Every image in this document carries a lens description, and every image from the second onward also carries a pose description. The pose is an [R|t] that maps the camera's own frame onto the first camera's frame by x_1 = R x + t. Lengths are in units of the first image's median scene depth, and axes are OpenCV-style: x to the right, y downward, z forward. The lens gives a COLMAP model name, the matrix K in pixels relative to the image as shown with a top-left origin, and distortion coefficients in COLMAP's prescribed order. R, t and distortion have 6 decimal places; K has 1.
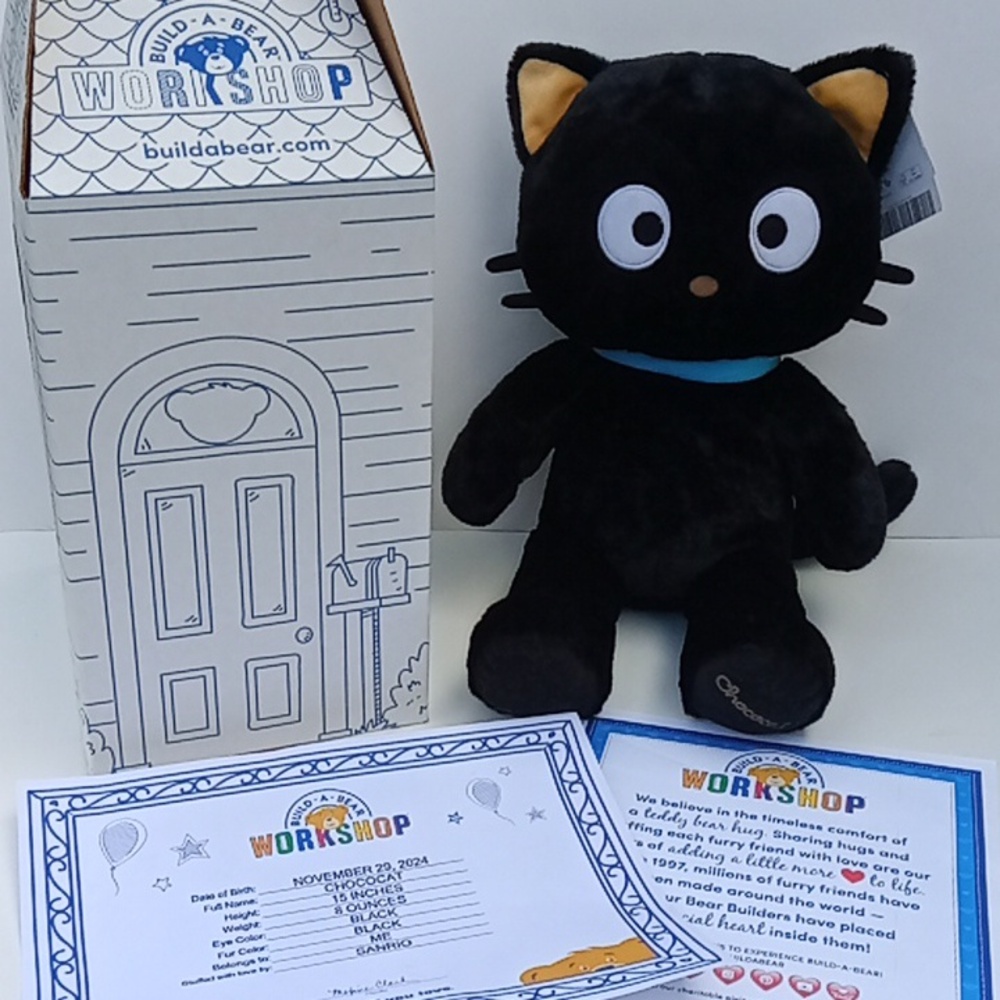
lens RADIAL K [[1679.1, 0, 480.5], [0, 1679.1, 533.1], [0, 0, 1]] dist [0.101414, 0.147058]
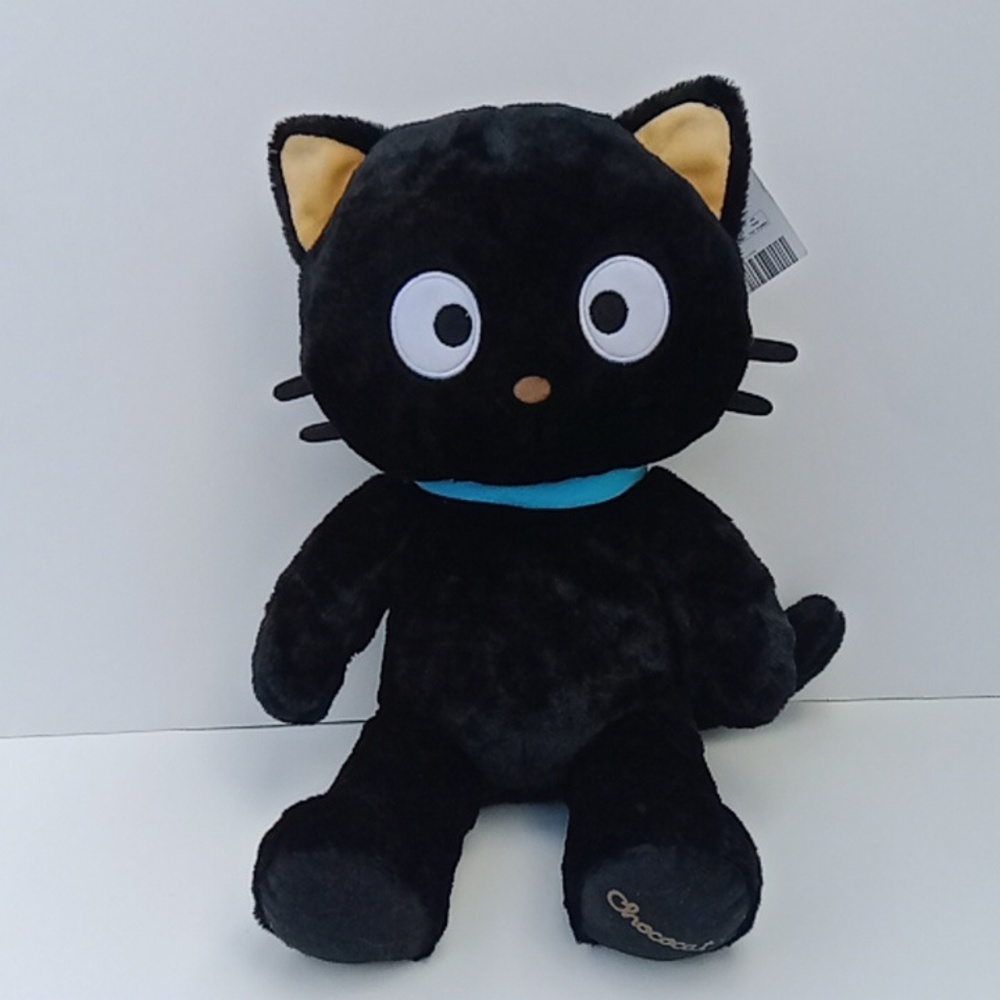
lens RADIAL K [[1679.1, 0, 480.5], [0, 1679.1, 533.1], [0, 0, 1]] dist [0.101414, 0.147058]
pose [[0.993028, -0.112130, 0.036369, 0.072390], [0.114543, 0.990736, -0.072949, -0.026038], [-0.027853, 0.076607, 0.996672, 0.226166]]
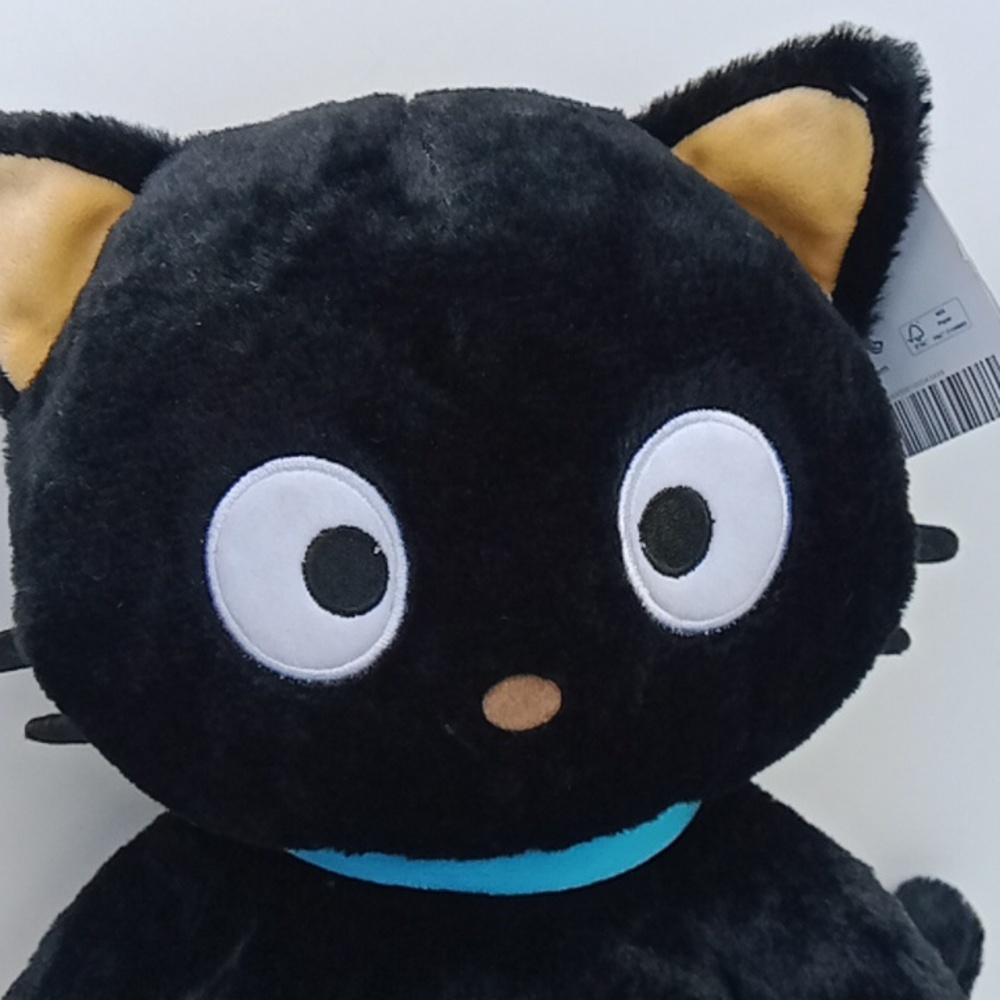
lens RADIAL K [[1679.1, 0, 480.5], [0, 1679.1, 533.1], [0, 0, 1]] dist [0.101414, 0.147058]
pose [[0.974525, -0.153248, 0.163757, 0.069399], [0.162498, 0.985701, -0.044588, -0.166972], [-0.154583, 0.070063, 0.985492, 0.636676]]
